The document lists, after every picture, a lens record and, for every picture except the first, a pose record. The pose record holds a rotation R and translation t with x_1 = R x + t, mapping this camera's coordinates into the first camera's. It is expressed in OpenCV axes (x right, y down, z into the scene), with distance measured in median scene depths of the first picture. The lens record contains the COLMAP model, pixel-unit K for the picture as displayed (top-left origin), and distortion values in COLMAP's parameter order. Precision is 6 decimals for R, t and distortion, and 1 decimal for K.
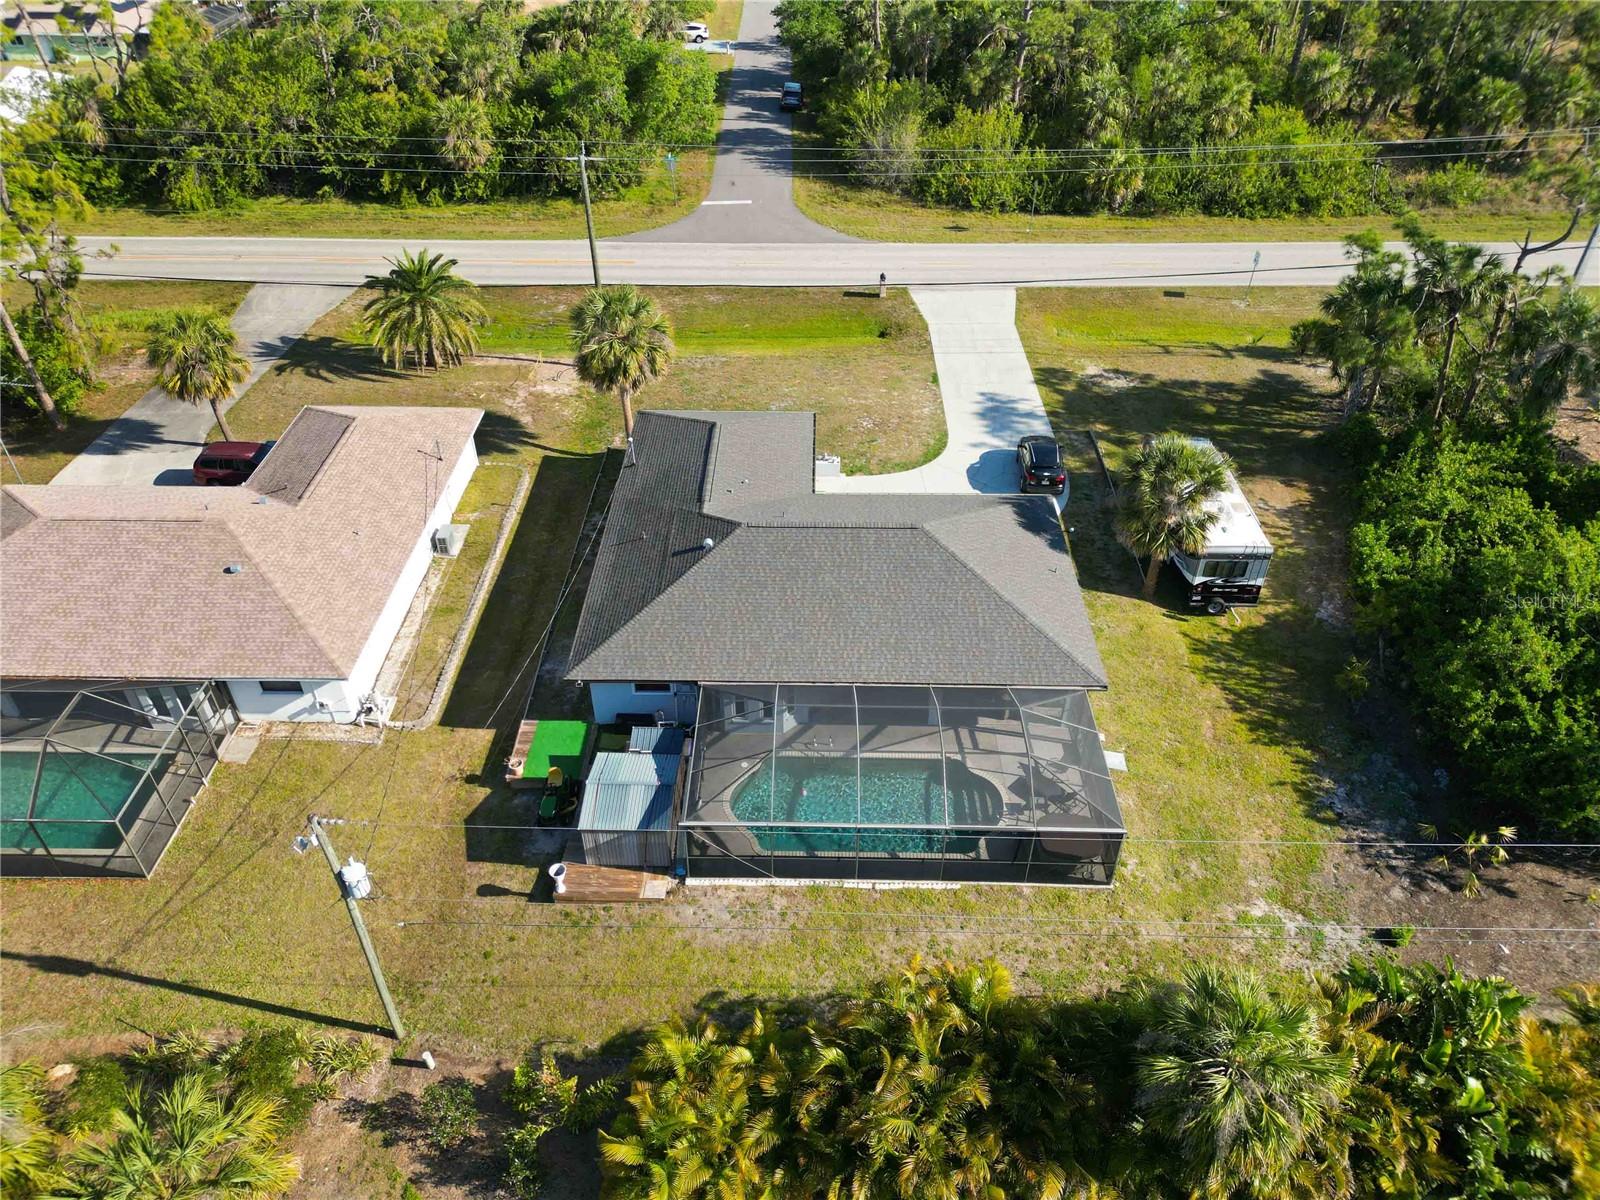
lens RADIAL K [[1117.8, 0, 796.8], [0, 1117.8, 596.2], [0, 0, 1]] dist [0.059374, -0.053645]
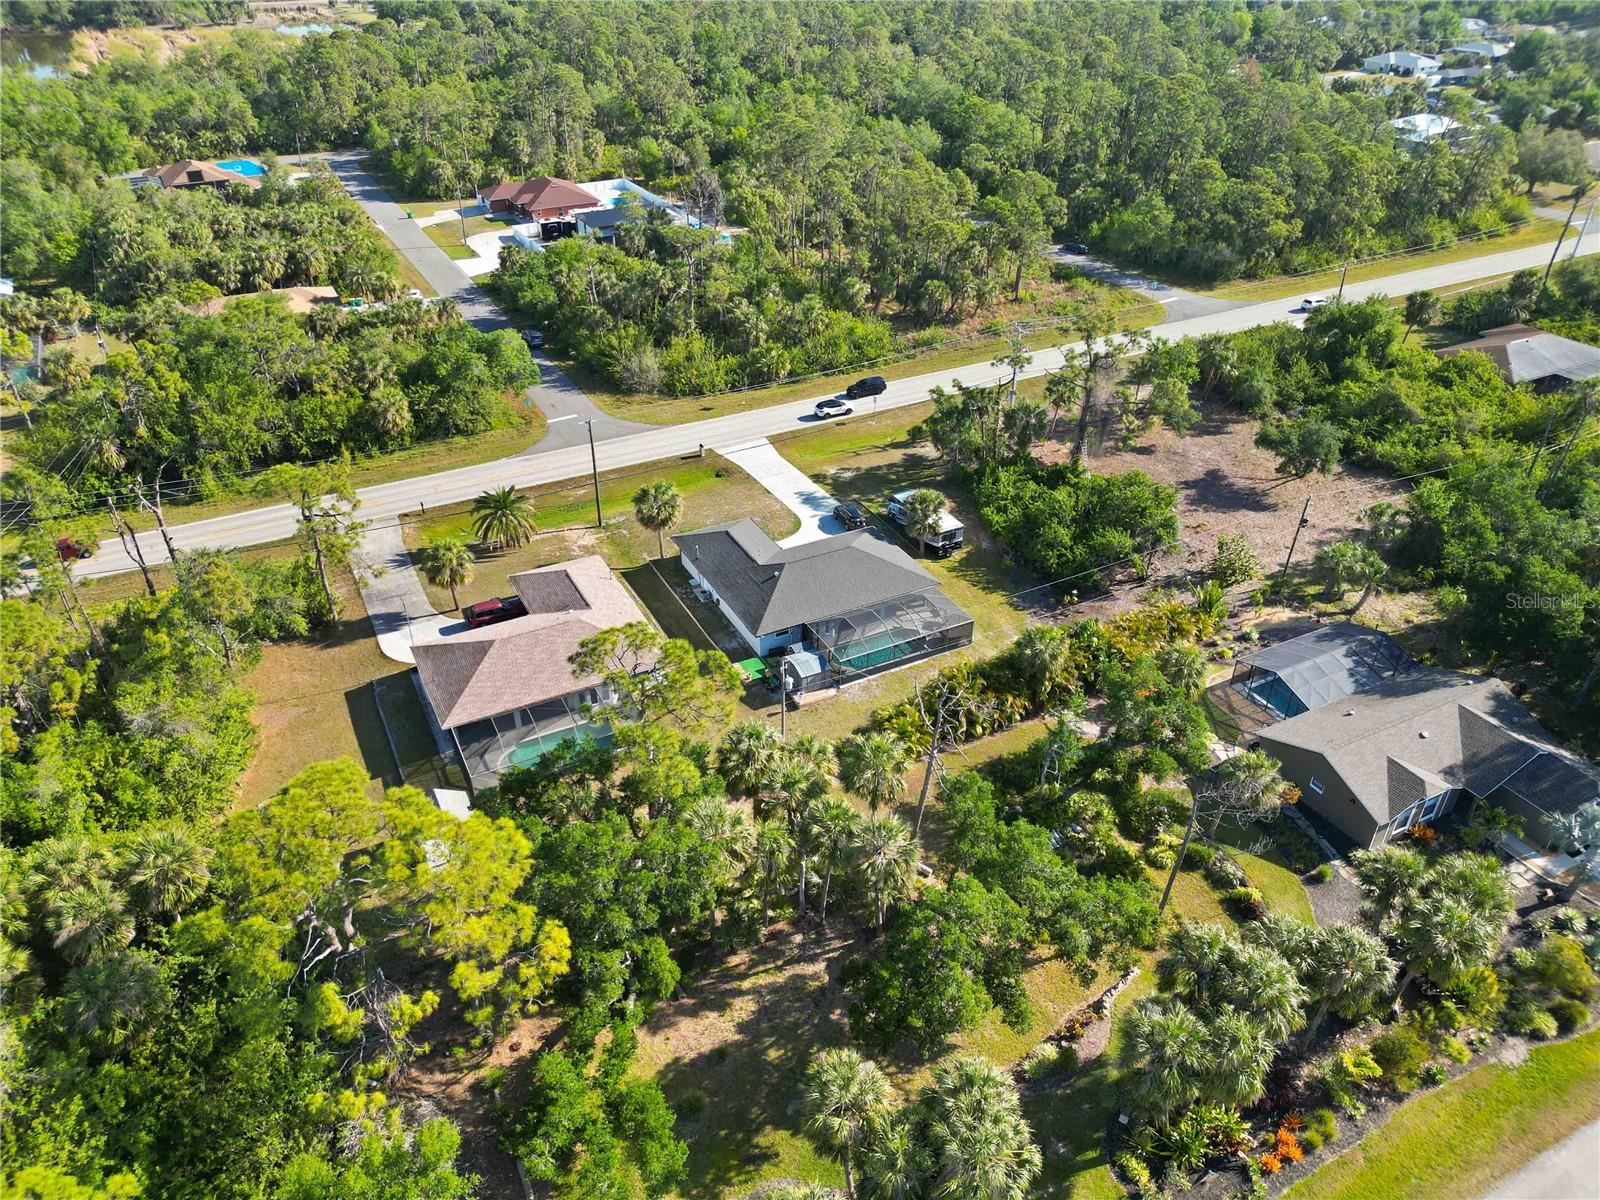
lens RADIAL K [[1117.8, 0, 796.8], [0, 1117.8, 596.2], [0, 0, 1]] dist [0.059374, -0.053645]
pose [[0.879816, -0.256065, 0.400443, -0.858865], [0.291203, 0.956242, -0.028330, 0.067168], [-0.375666, 0.141536, 0.915884, -1.017011]]
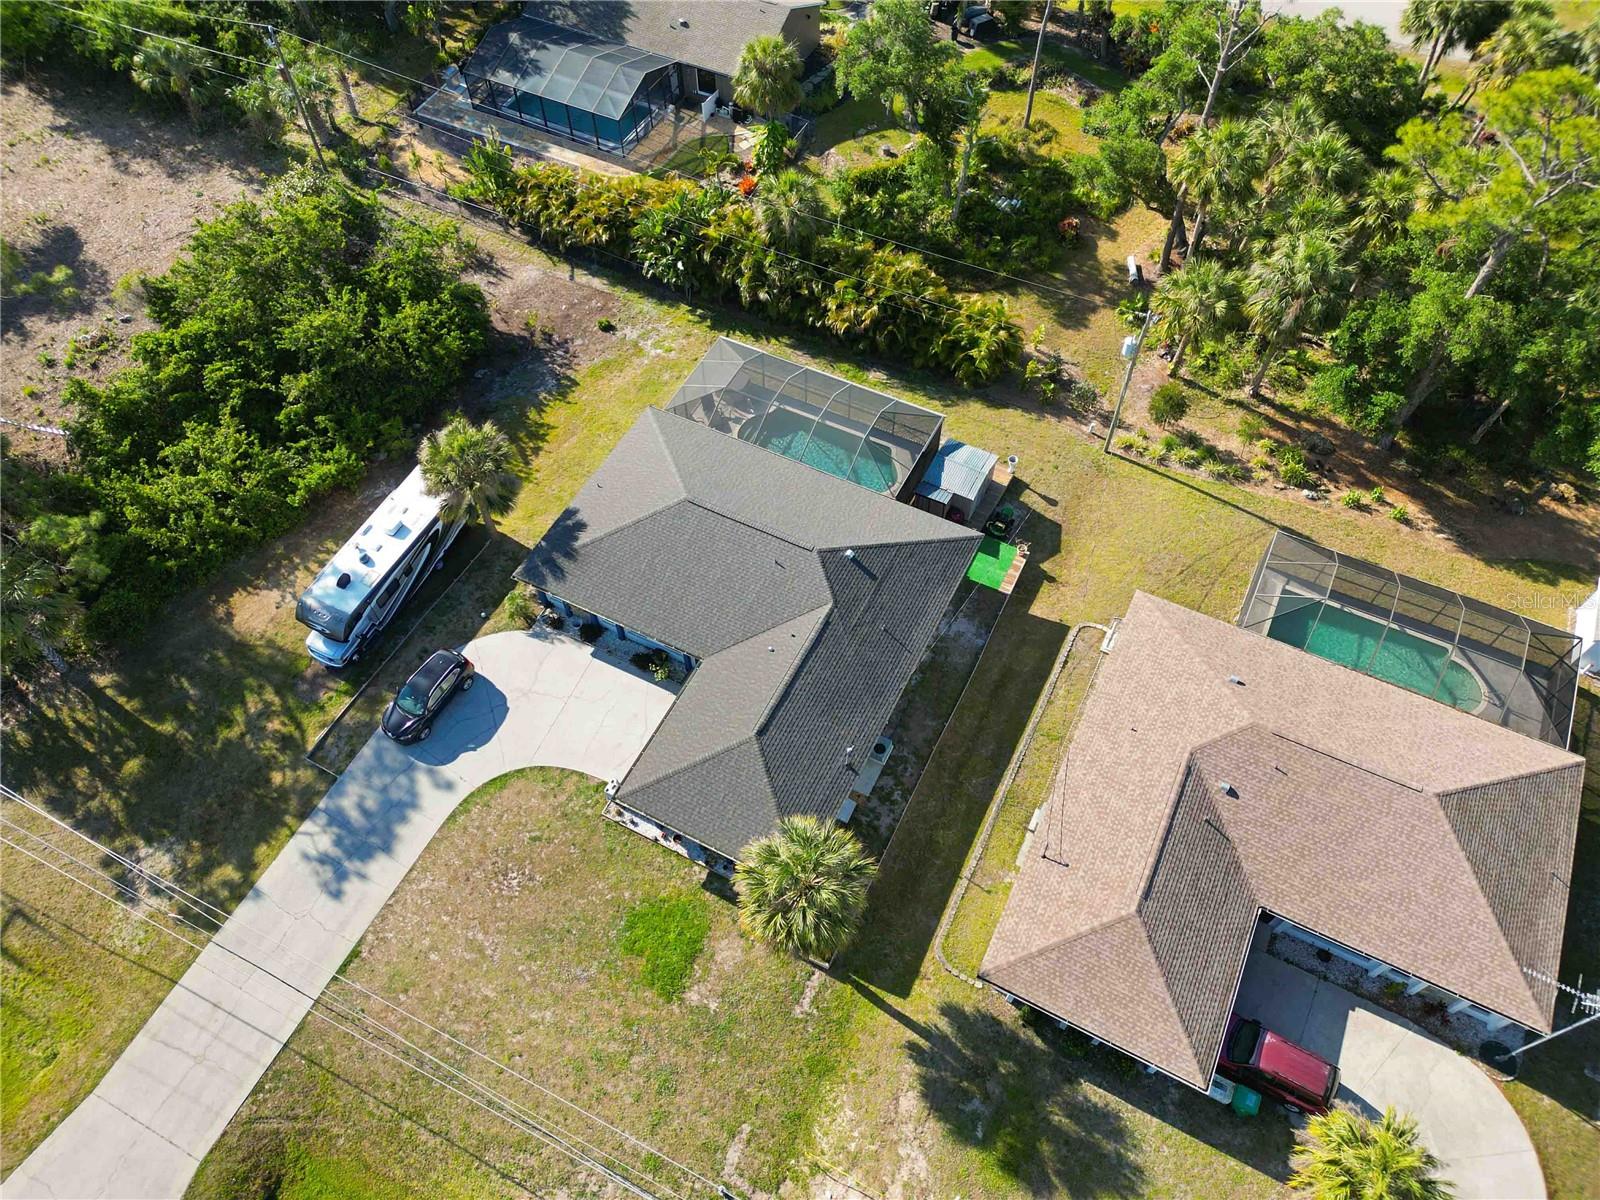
lens RADIAL K [[1117.8, 0, 796.8], [0, 1117.8, 596.2], [0, 0, 1]] dist [0.059374, -0.053645]
pose [[-0.898886, -0.354748, 0.257211, -0.301385], [0.278006, -0.007985, 0.960546, -1.036997], [-0.338698, 0.934928, 0.105800, 0.794317]]
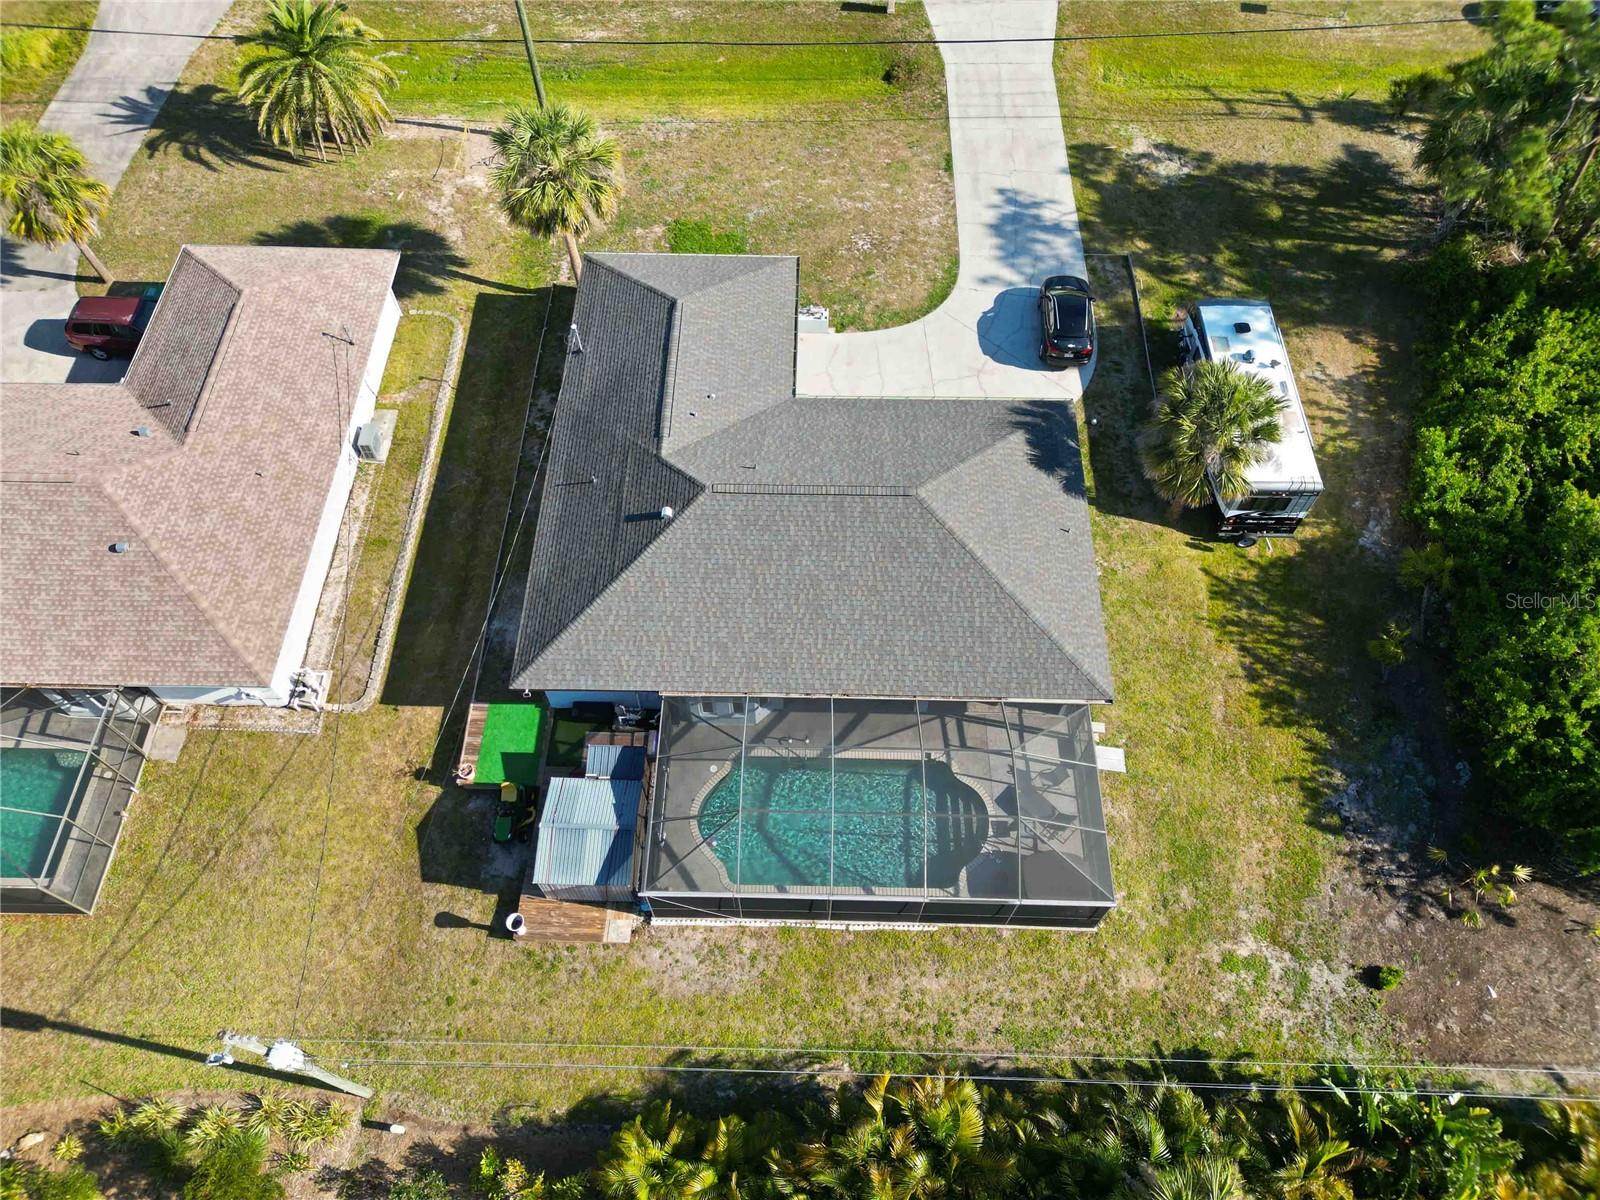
lens RADIAL K [[1117.8, 0, 796.8], [0, 1117.8, 596.2], [0, 0, 1]] dist [0.059374, -0.053645]
pose [[0.999994, 0.001791, -0.003026, 0.020014], [-0.000594, 0.934209, 0.356726, -0.250357], [0.003466, -0.356722, 0.934204, 0.146899]]
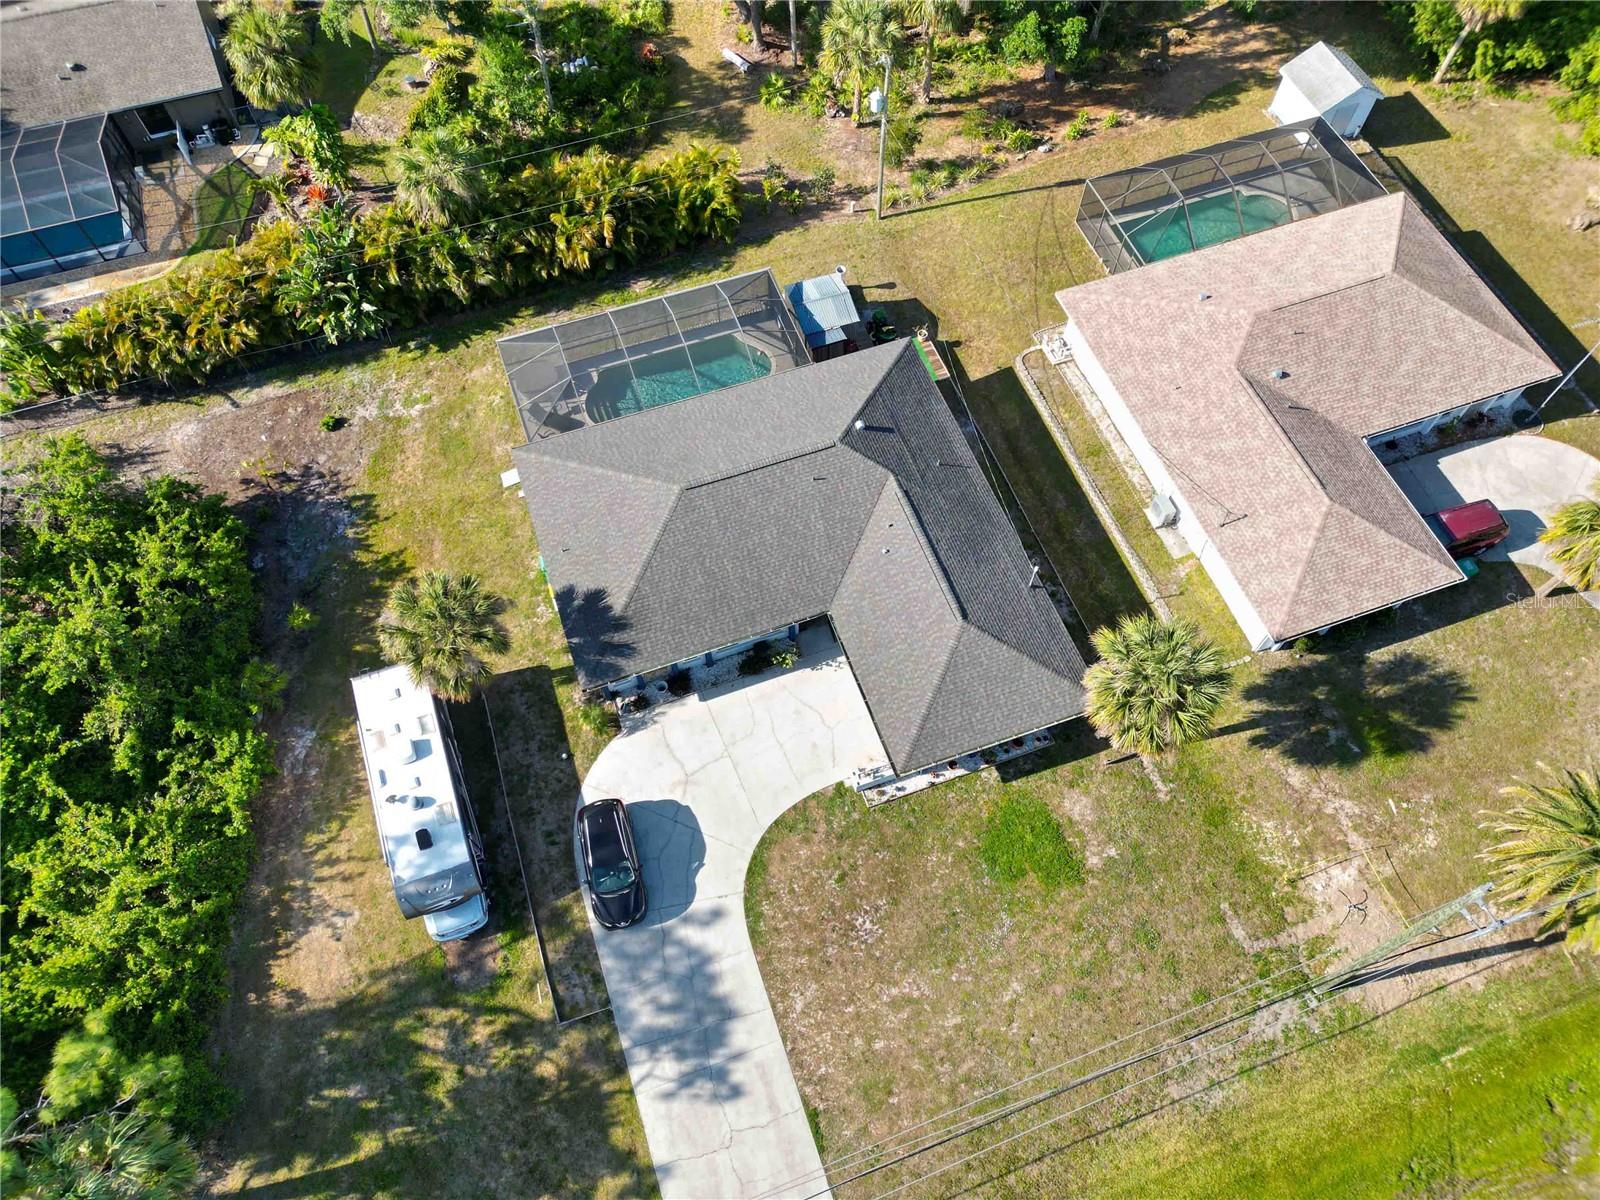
lens RADIAL K [[1117.8, 0, 796.8], [0, 1117.8, 596.2], [0, 0, 1]] dist [0.059374, -0.053645]
pose [[-0.934537, 0.316655, -0.162386, 0.183742], [-0.210520, -0.124031, 0.969689, -0.971686], [0.286916, 0.940397, 0.182574, 0.797756]]
